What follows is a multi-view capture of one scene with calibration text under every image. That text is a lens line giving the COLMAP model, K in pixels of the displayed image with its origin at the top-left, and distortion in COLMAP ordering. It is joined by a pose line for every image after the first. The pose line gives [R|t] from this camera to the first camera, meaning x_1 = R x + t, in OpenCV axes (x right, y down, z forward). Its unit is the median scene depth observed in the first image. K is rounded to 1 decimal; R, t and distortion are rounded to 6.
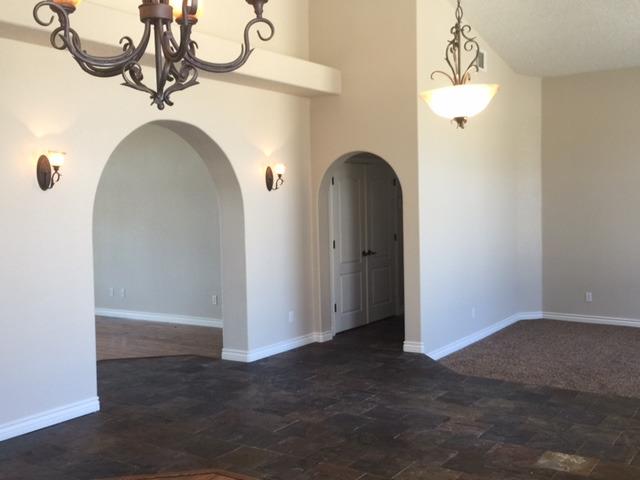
lens RADIAL K [[719.3, 0, 316.4], [0, 719.3, 240.1], [0, 0, 1]] dist [0.026987, 0.000000]
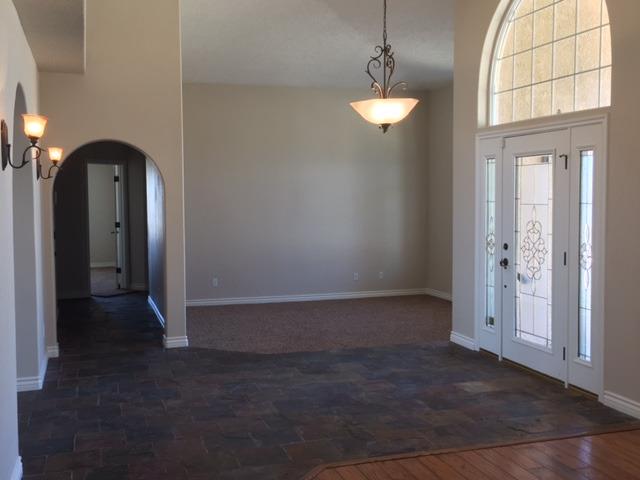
lens RADIAL K [[719.3, 0, 317.1], [0, 719.3, 239.7], [0, 0, 1]] dist [0.026987, 0.000000]
pose [[0.615379, -0.040539, 0.787188, -0.819932], [0.040655, 0.998980, 0.019665, -0.006692], [-0.787182, 0.019902, 0.616399, 0.361842]]
